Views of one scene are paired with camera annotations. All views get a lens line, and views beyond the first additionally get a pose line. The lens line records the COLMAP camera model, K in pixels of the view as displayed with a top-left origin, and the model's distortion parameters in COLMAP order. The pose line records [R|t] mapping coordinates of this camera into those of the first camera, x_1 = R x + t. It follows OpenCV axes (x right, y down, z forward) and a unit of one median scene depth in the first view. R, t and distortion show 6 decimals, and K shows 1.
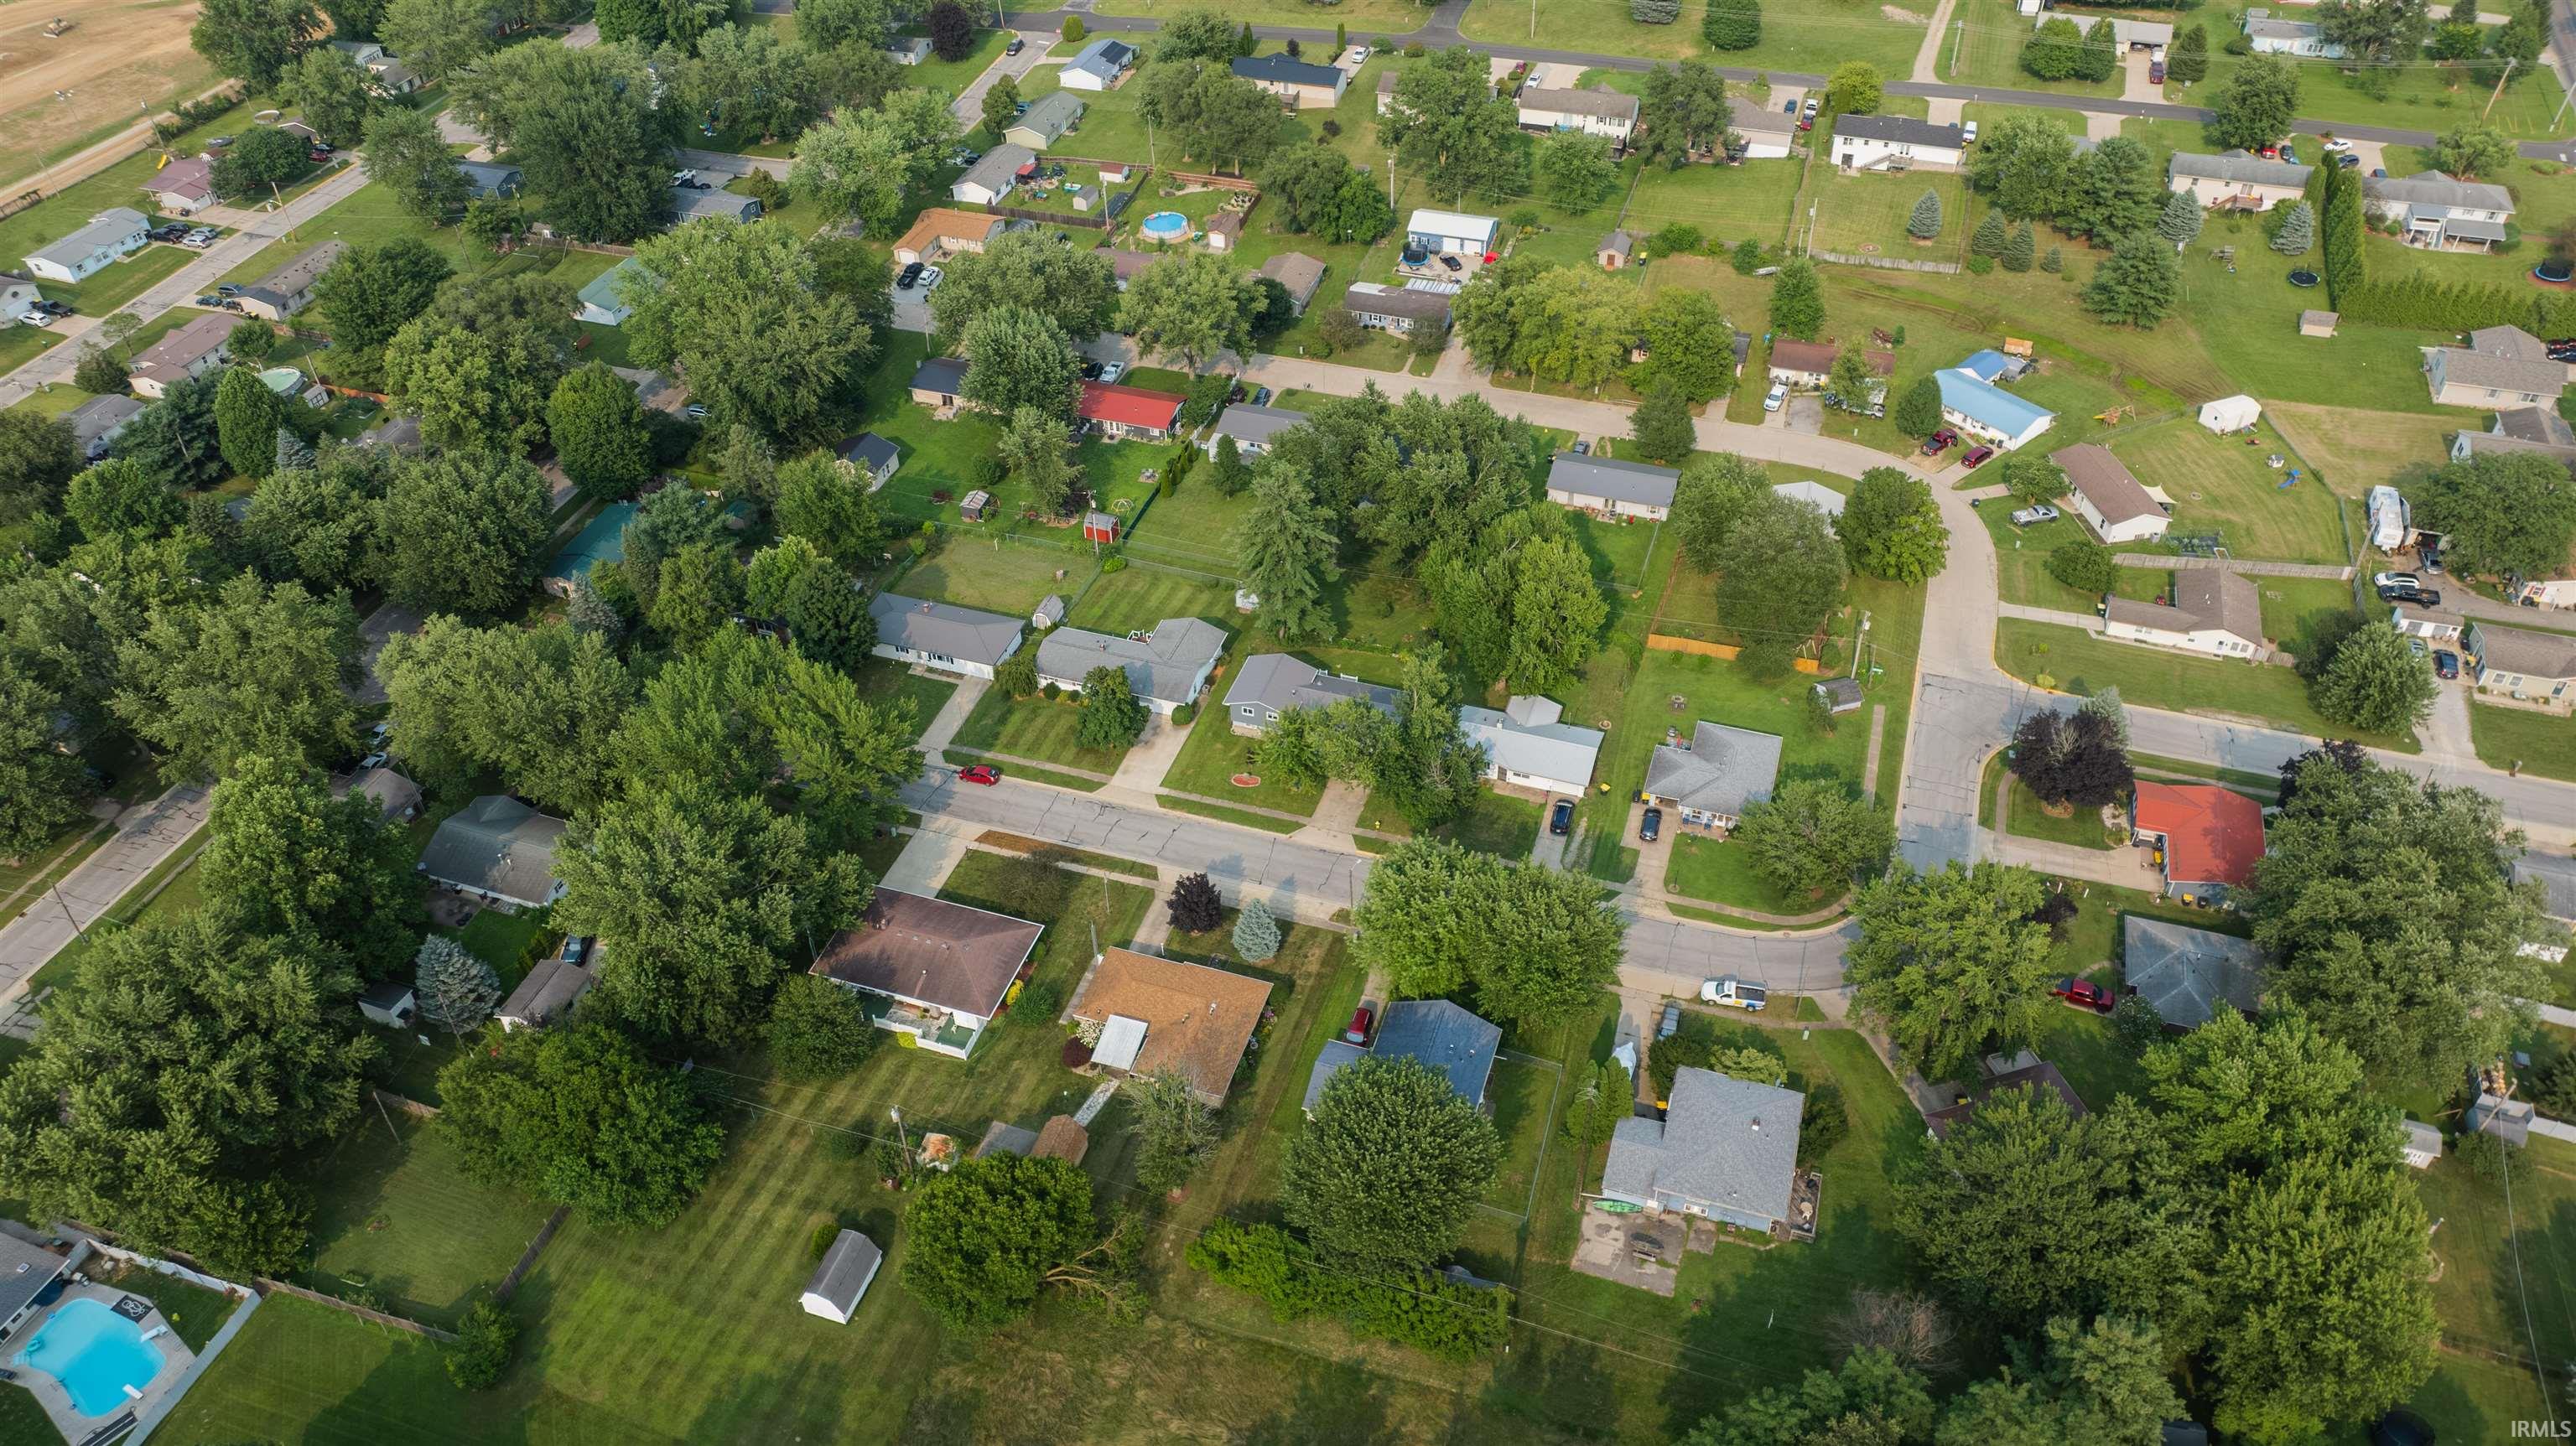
lens RADIAL K [[1821.2, 0, 1288.0], [0, 1821.2, 723.0], [0, 0, 1]] dist [-0.032337, 0.034351]
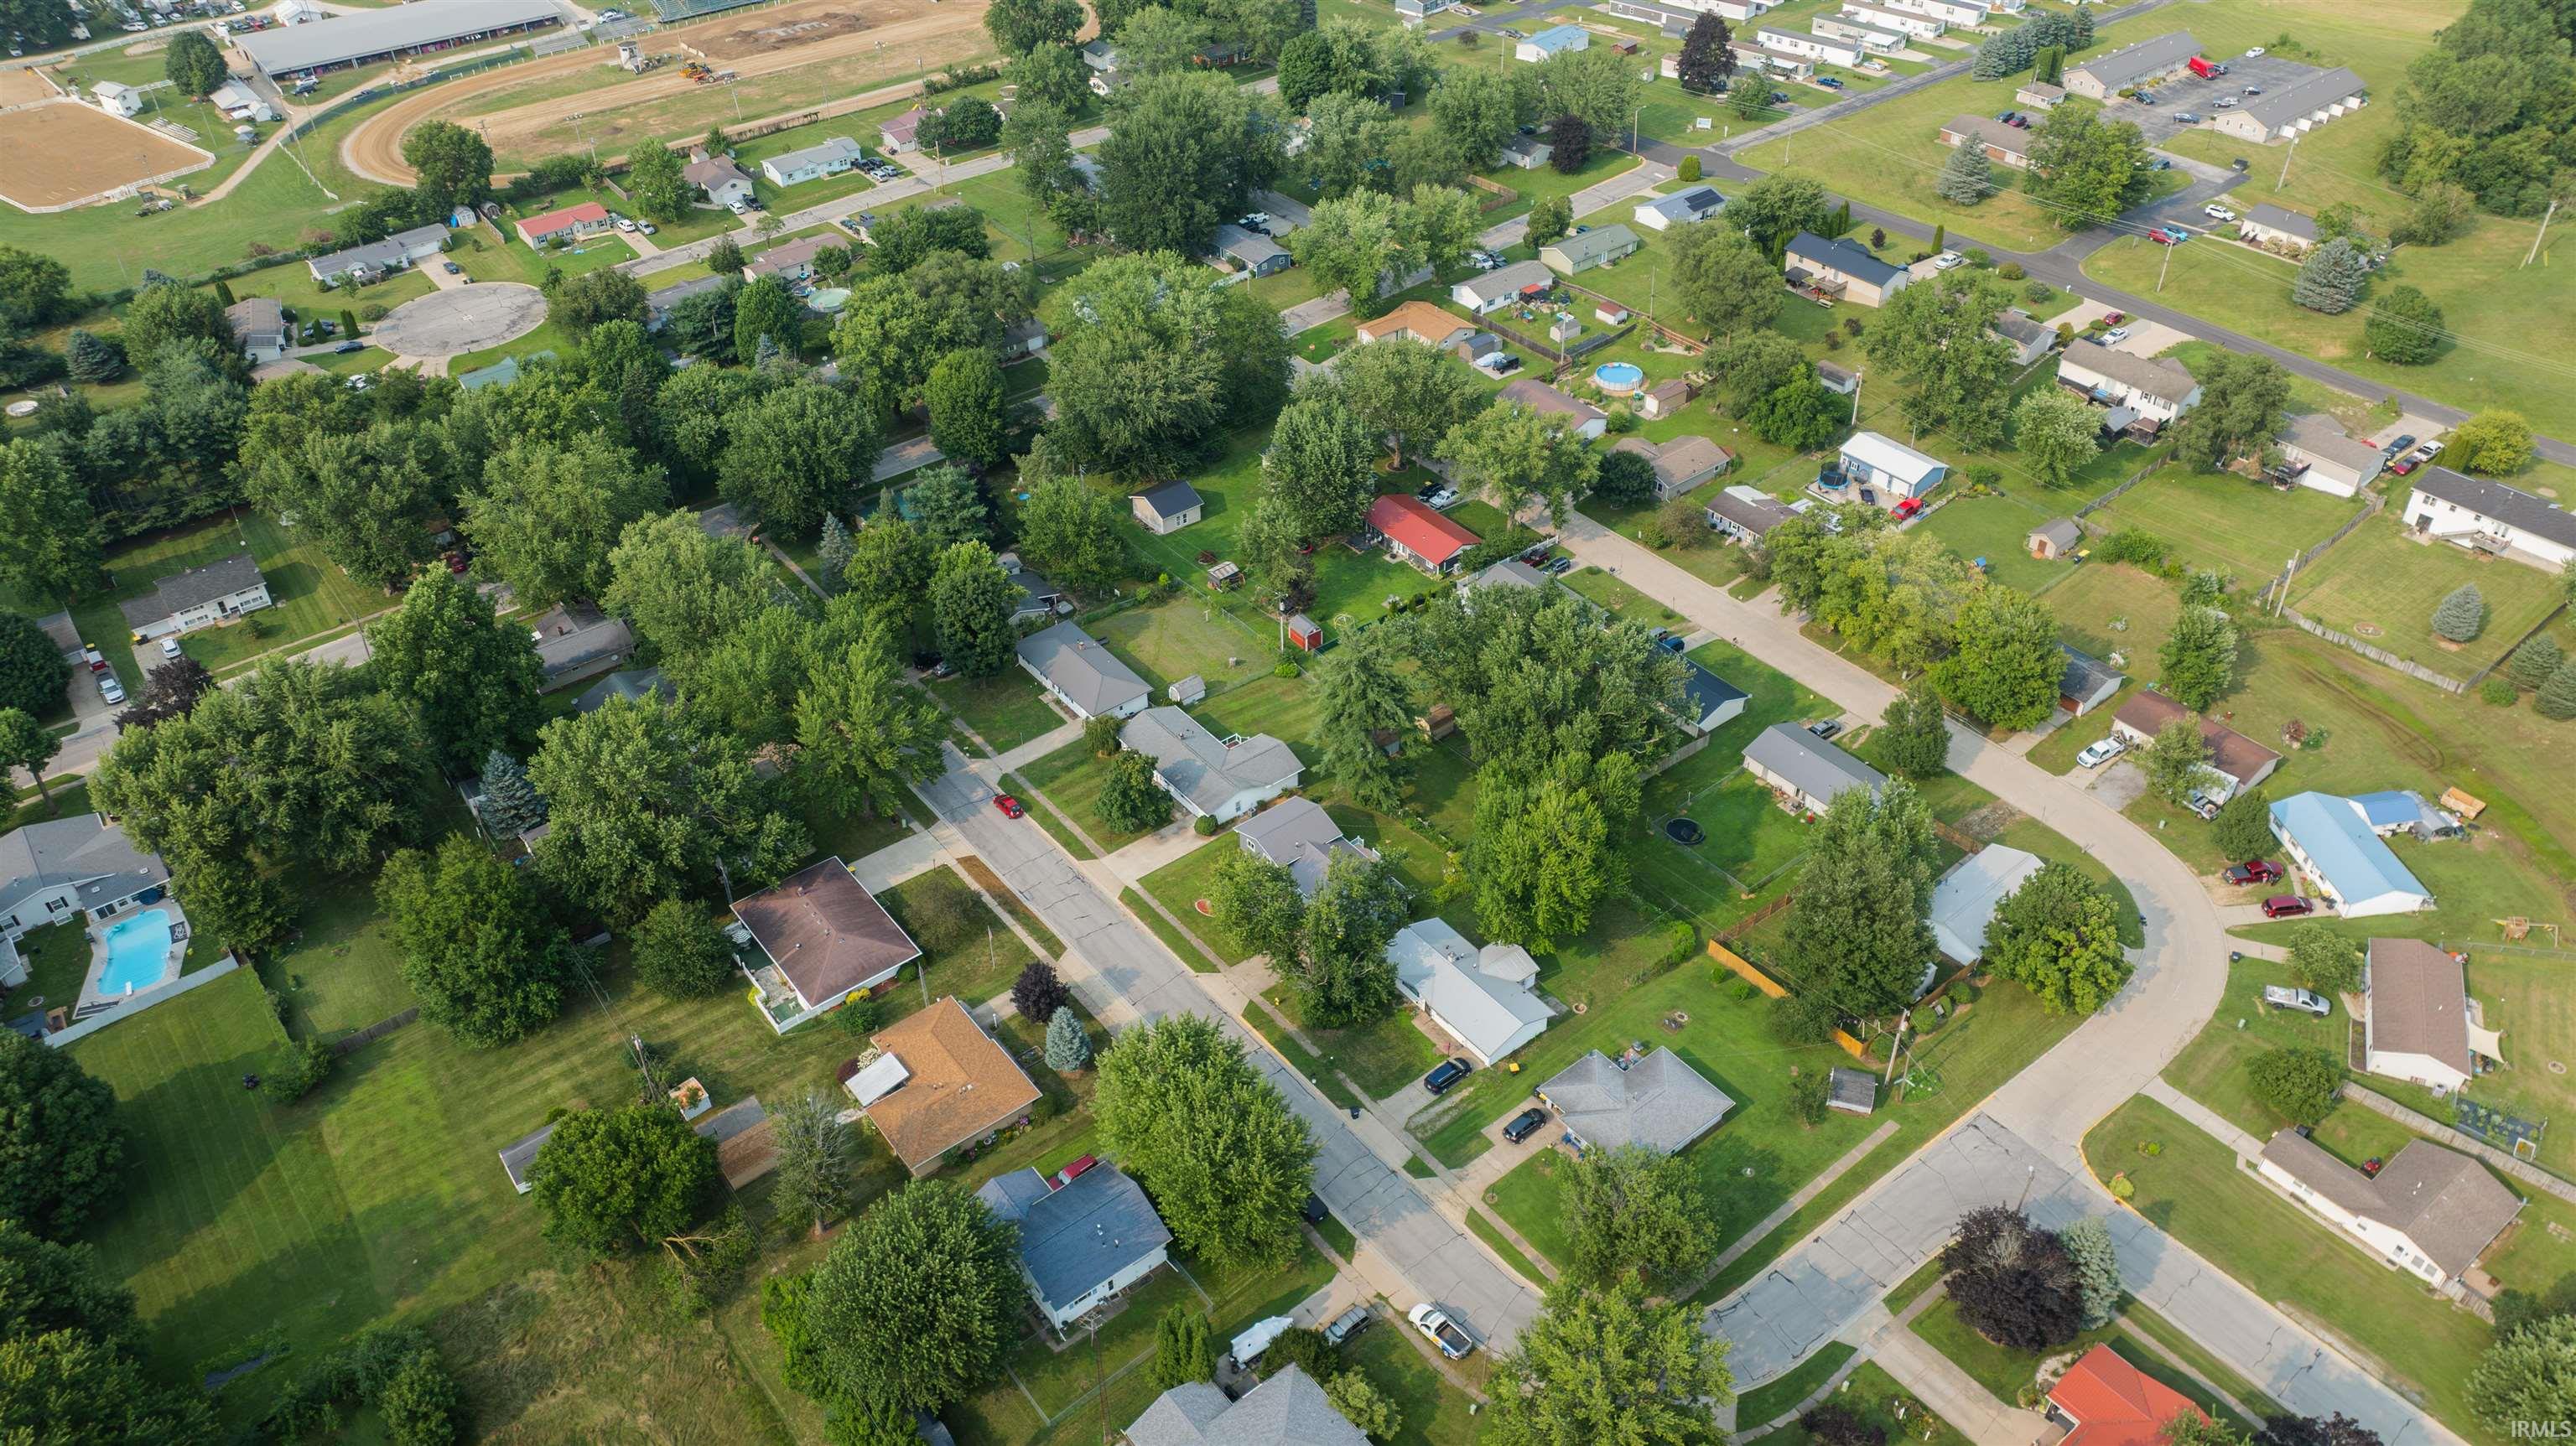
lens RADIAL K [[1817.7, 0, 1288.0], [0, 1817.7, 723.0], [0, 0, 1]] dist [-0.024764, 0.001557]
pose [[0.835288, 0.342931, -0.429759, 0.334561], [-0.362379, 0.931225, 0.038756, -0.096338], [0.413493, 0.123363, 0.902112, 0.100366]]
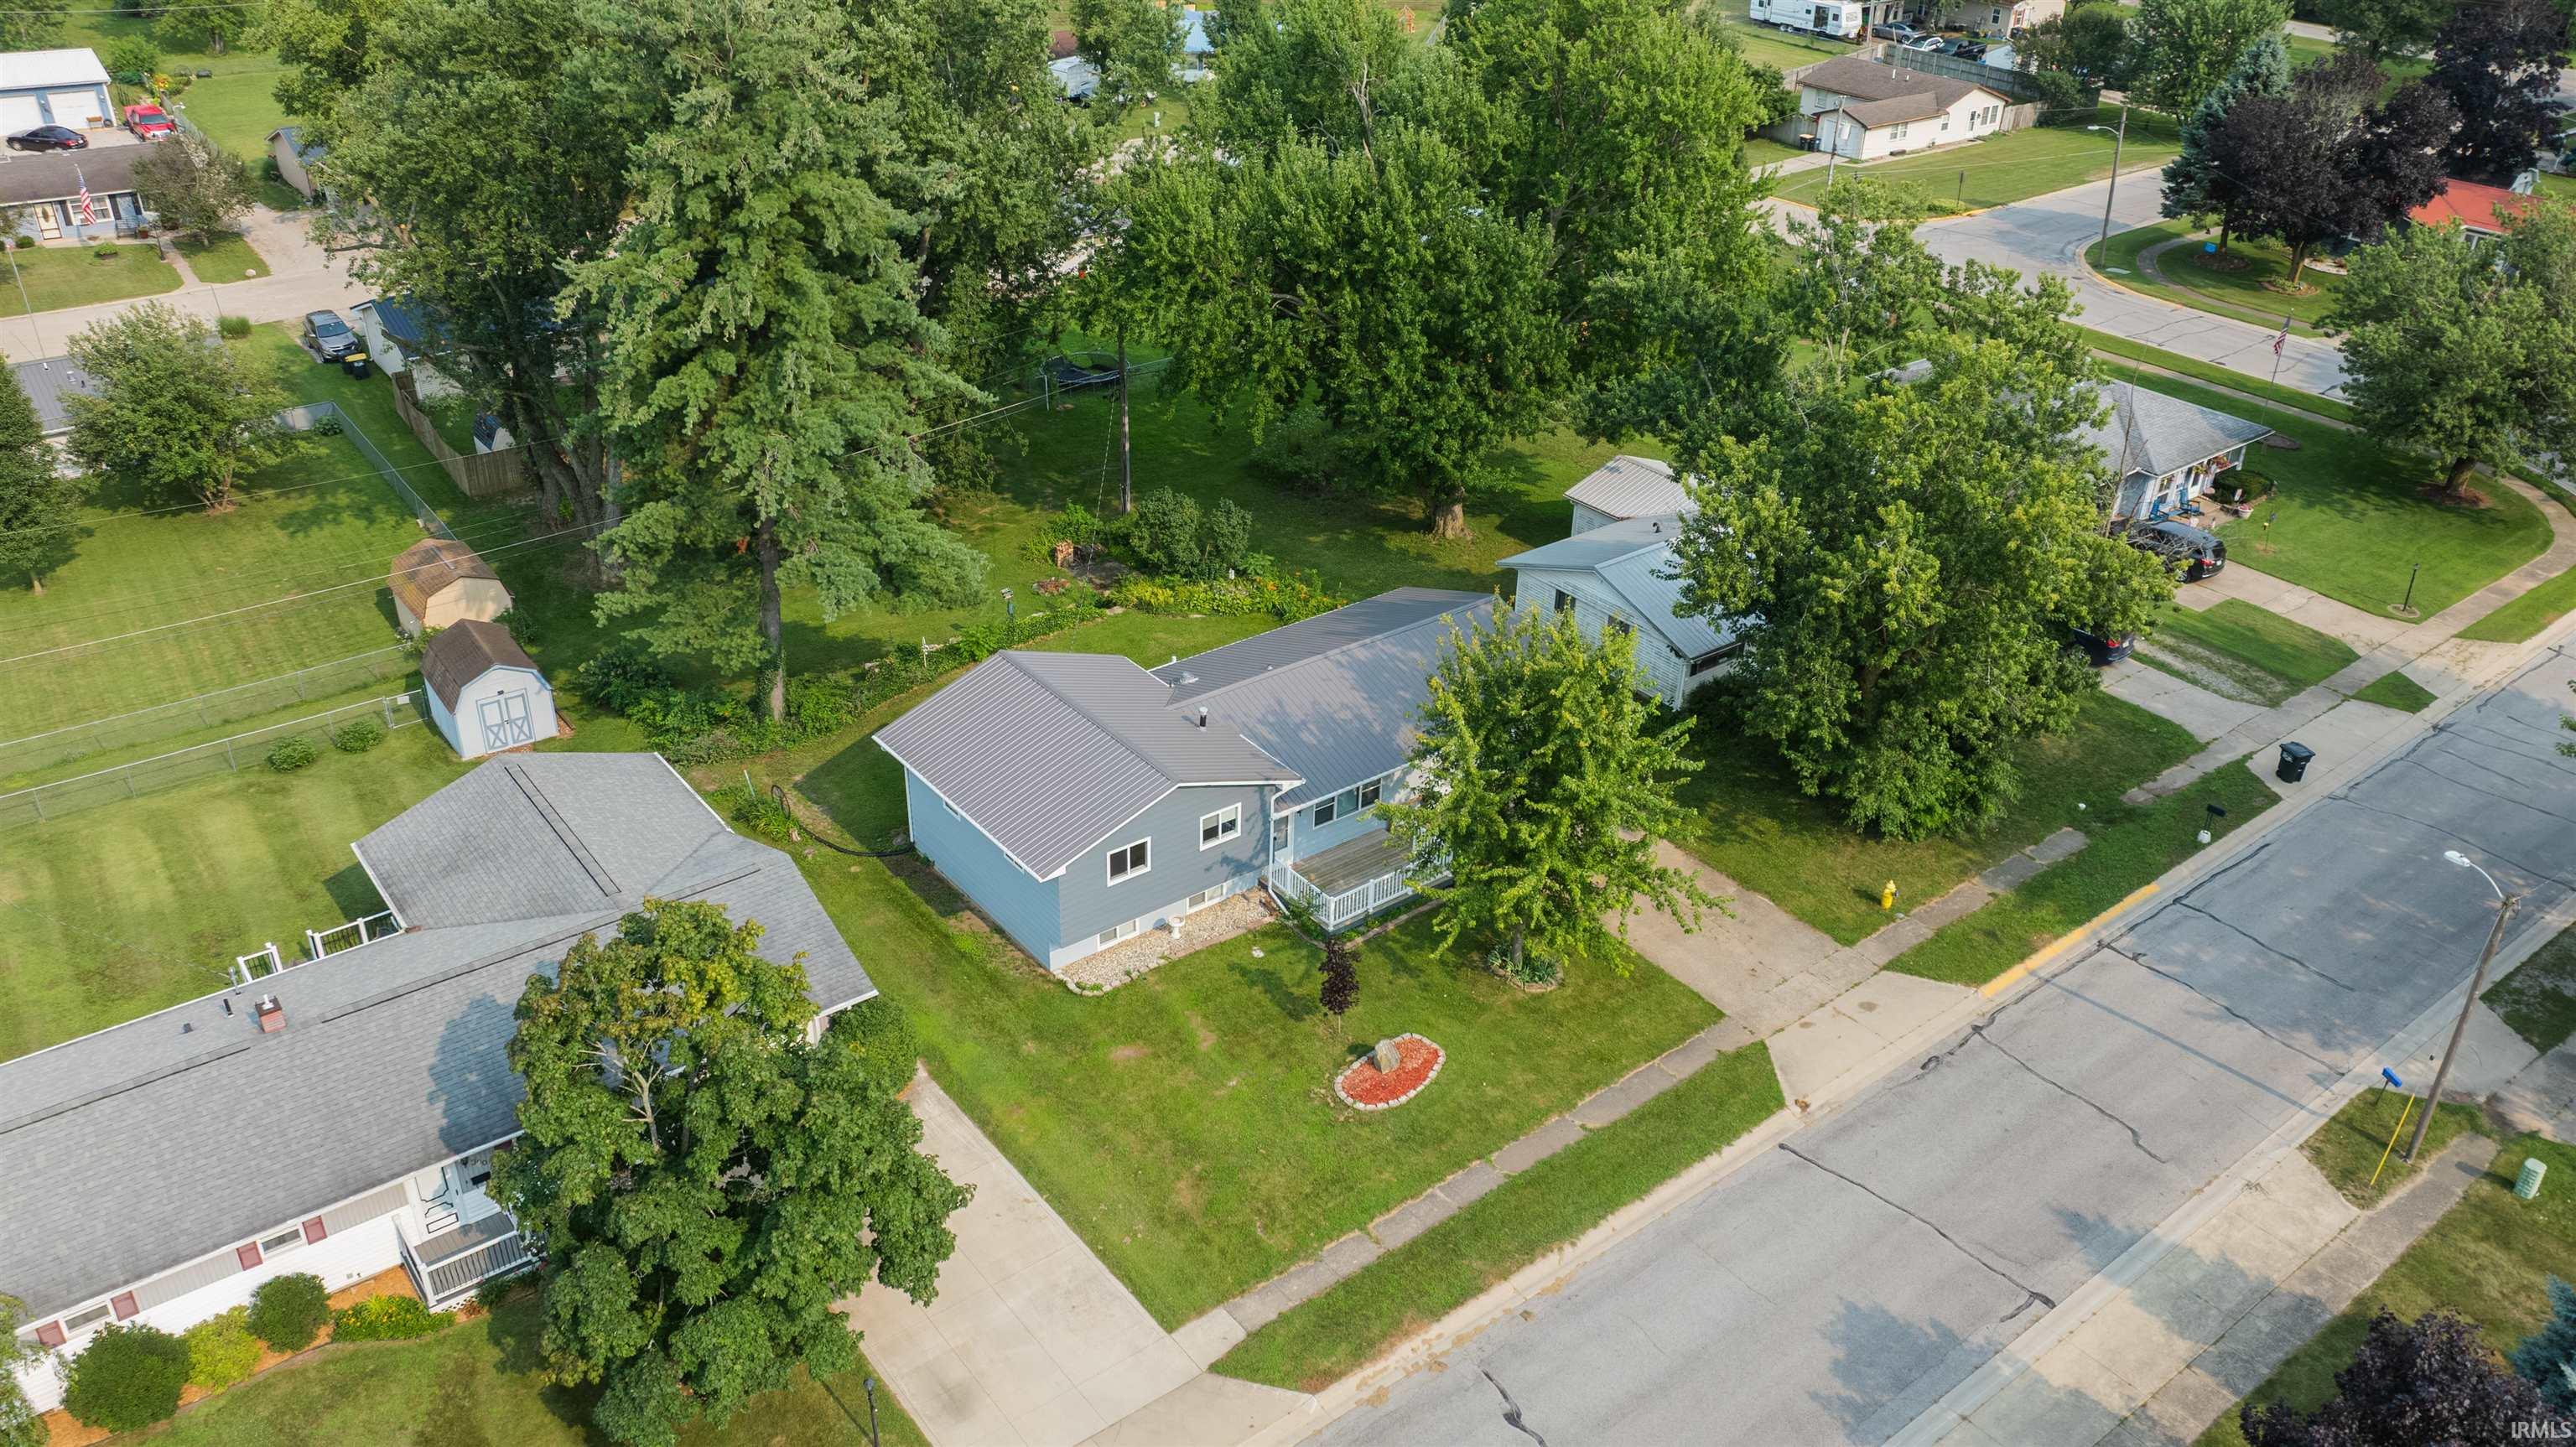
lens RADIAL K [[1949.9, 0, 1288.0], [0, 1949.9, 723.5], [0, 0, 1]] dist [-0.024679, 0.002357]
pose [[0.550937, -0.379793, 0.743119, -0.160398], [0.521193, 0.852028, 0.049049, -0.019678], [-0.651786, 0.360286, 0.667359, 0.695334]]
